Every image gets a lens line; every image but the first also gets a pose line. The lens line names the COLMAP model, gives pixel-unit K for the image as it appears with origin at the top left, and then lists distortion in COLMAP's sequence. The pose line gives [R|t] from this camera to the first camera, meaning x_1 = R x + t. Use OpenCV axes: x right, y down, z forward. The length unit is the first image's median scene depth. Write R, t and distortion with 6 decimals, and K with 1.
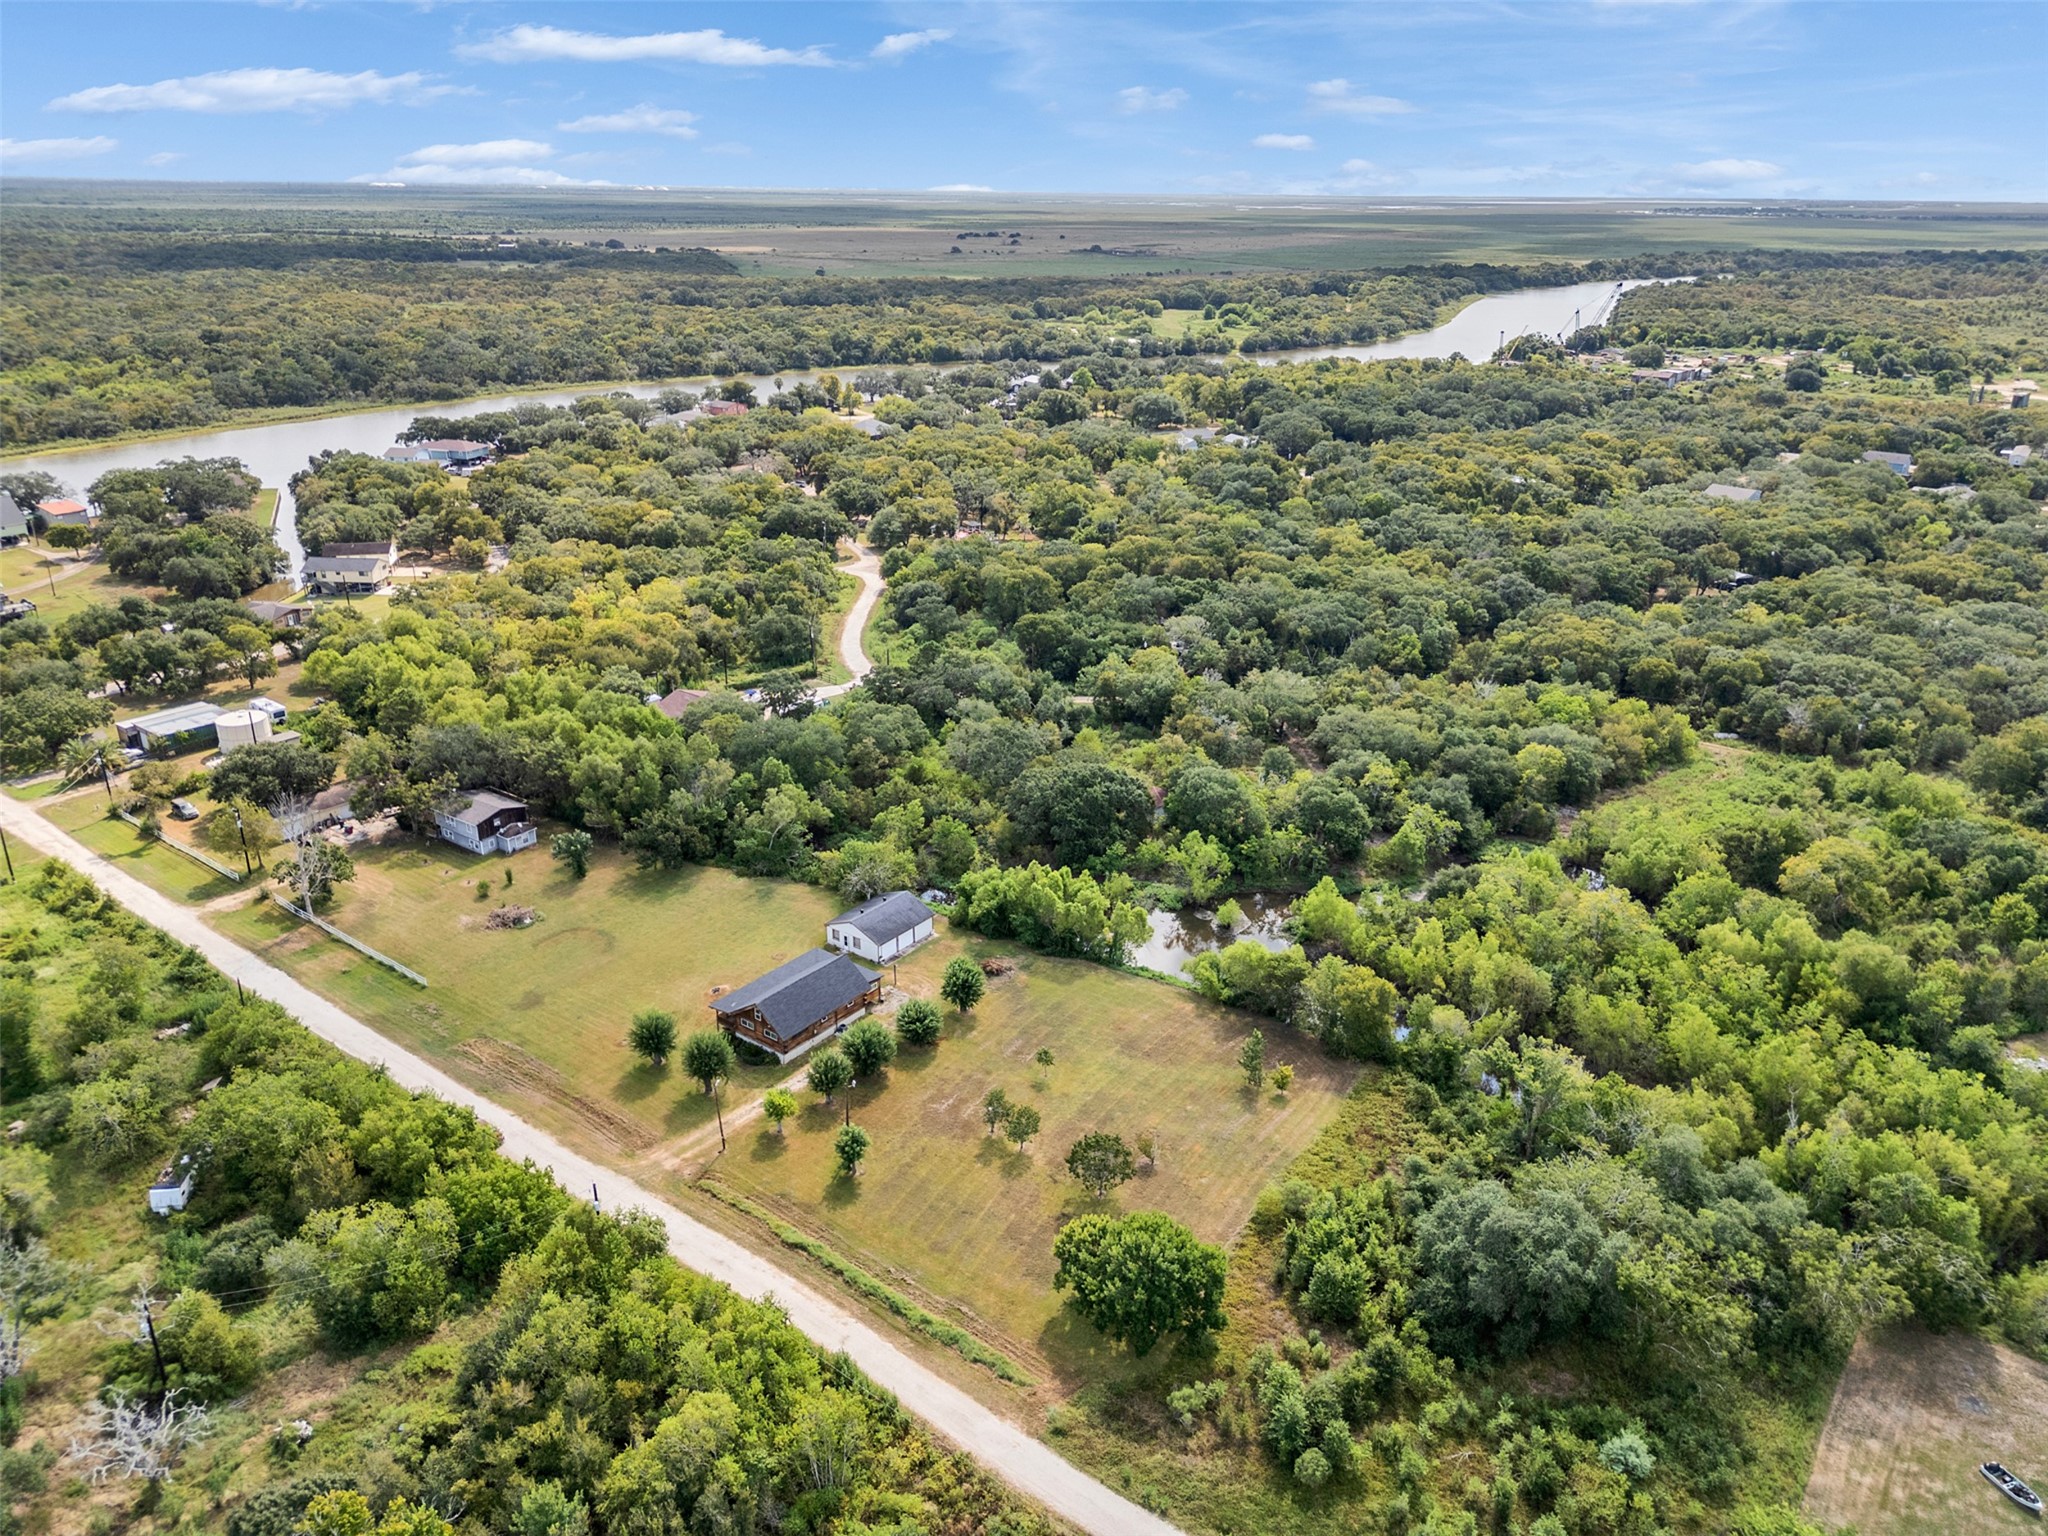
lens RADIAL K [[1404.7, 0, 1024.0], [0, 1404.7, 768.0], [0, 0, 1]] dist [0.006240, -0.002506]
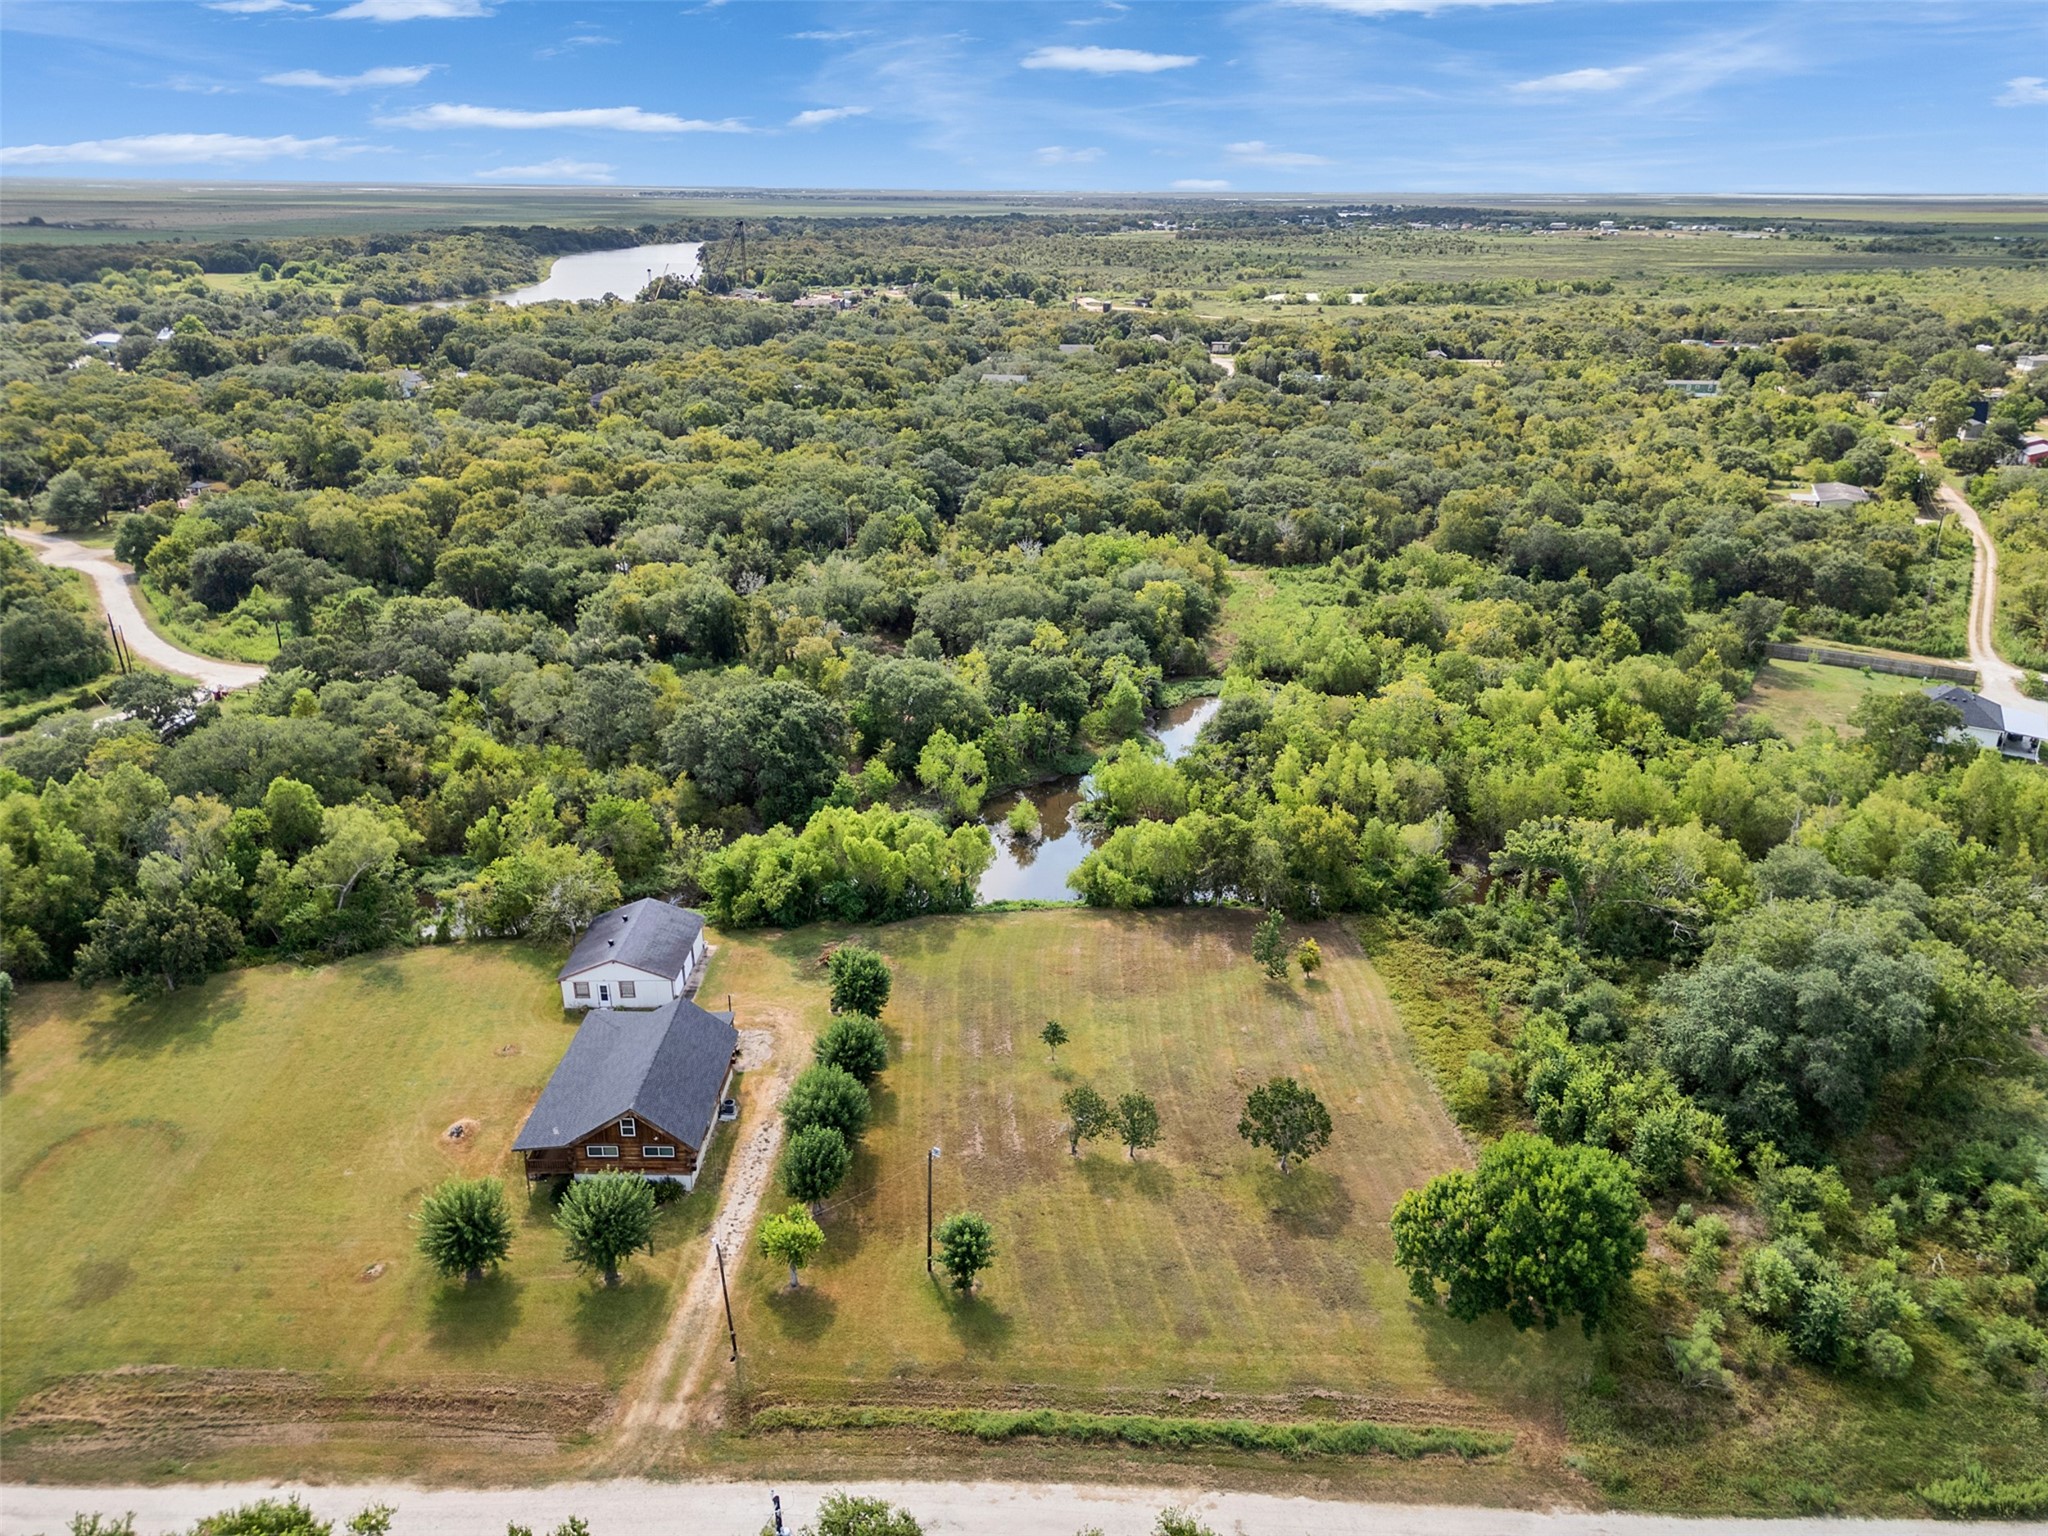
lens RADIAL K [[1404.7, 0, 1024.0], [0, 1404.7, 768.0], [0, 0, 1]] dist [0.006240, -0.002506]
pose [[0.794903, -0.223766, 0.563967, -0.280480], [0.219752, 0.972579, 0.076155, 0.015453], [-0.565543, 0.063397, 0.822278, 0.326218]]
